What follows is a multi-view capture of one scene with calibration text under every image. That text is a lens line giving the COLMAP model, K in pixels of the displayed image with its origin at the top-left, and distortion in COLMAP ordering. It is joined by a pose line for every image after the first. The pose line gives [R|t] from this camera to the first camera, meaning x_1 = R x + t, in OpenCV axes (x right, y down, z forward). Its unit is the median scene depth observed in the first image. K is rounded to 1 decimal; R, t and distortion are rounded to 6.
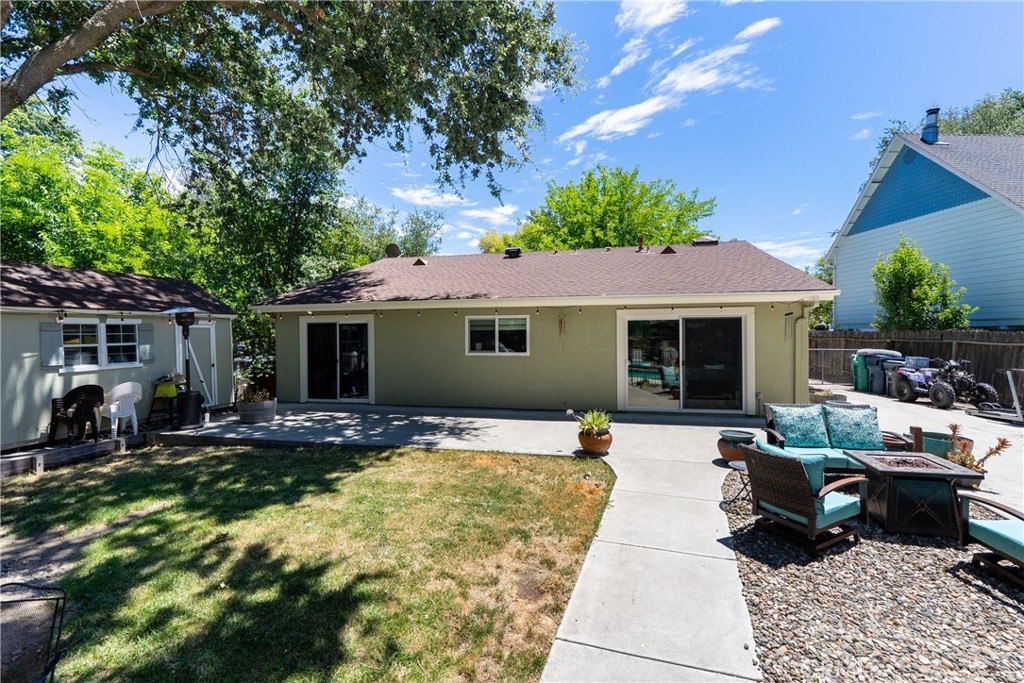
lens RADIAL K [[460.2, 0, 512.3], [0, 460.2, 339.7], [0, 0, 1]] dist [-0.006377, 0.002101]
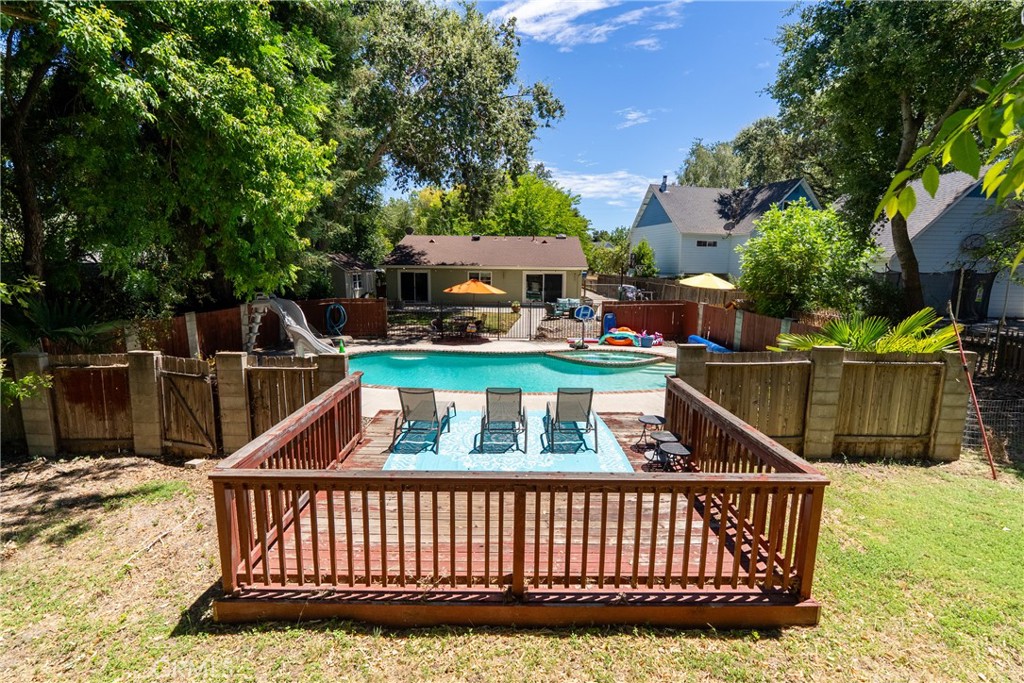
lens RADIAL K [[460.2, 0, 512.3], [0, 460.2, 339.7], [0, 0, 1]] dist [-0.006377, 0.002101]
pose [[0.979203, -0.012797, 0.202478, -0.414749], [-0.017108, 0.989246, 0.145258, -0.051090], [-0.202159, -0.145701, 0.968454, -1.787799]]
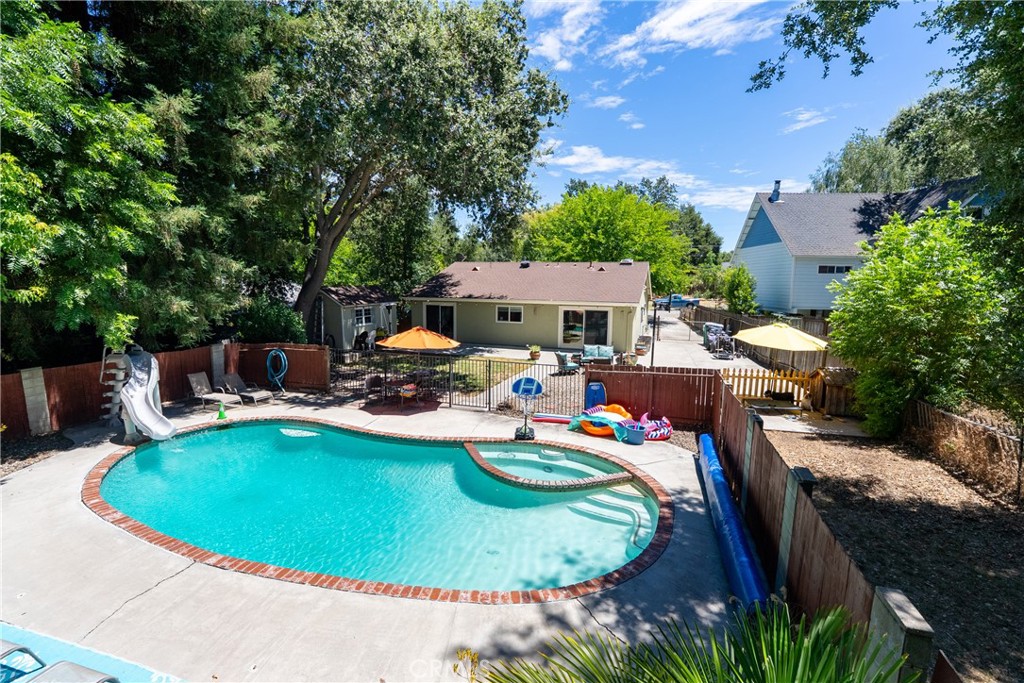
lens RADIAL K [[459.5, 0, 527.6], [0, 459.5, 339.7], [0, 0, 1]] dist [0.018733, 0.000004]
pose [[0.996856, 0.034082, -0.071532, 0.232256], [-0.025675, 0.992997, 0.115316, -0.153752], [0.074961, -0.113117, 0.990750, -1.332795]]
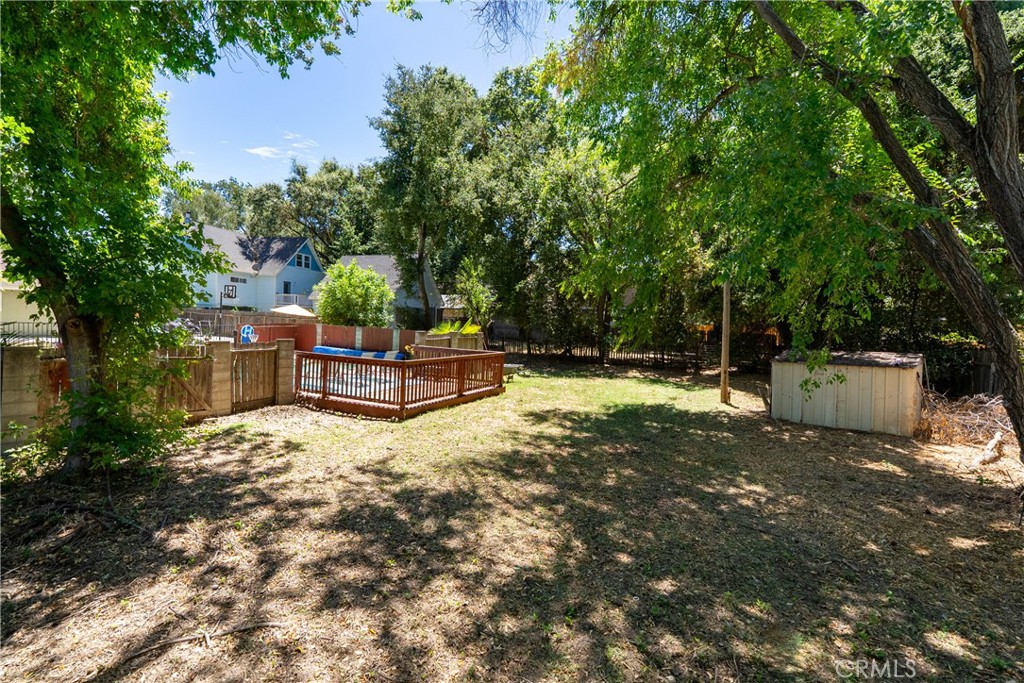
lens RADIAL K [[460.2, 0, 512.3], [0, 460.2, 339.7], [0, 0, 1]] dist [-0.006377, 0.002101]
pose [[0.226482, -0.015814, 0.973887, -1.614021], [-0.039923, 0.998877, 0.025504, 0.034044], [-0.973197, -0.044657, 0.225597, -1.861204]]
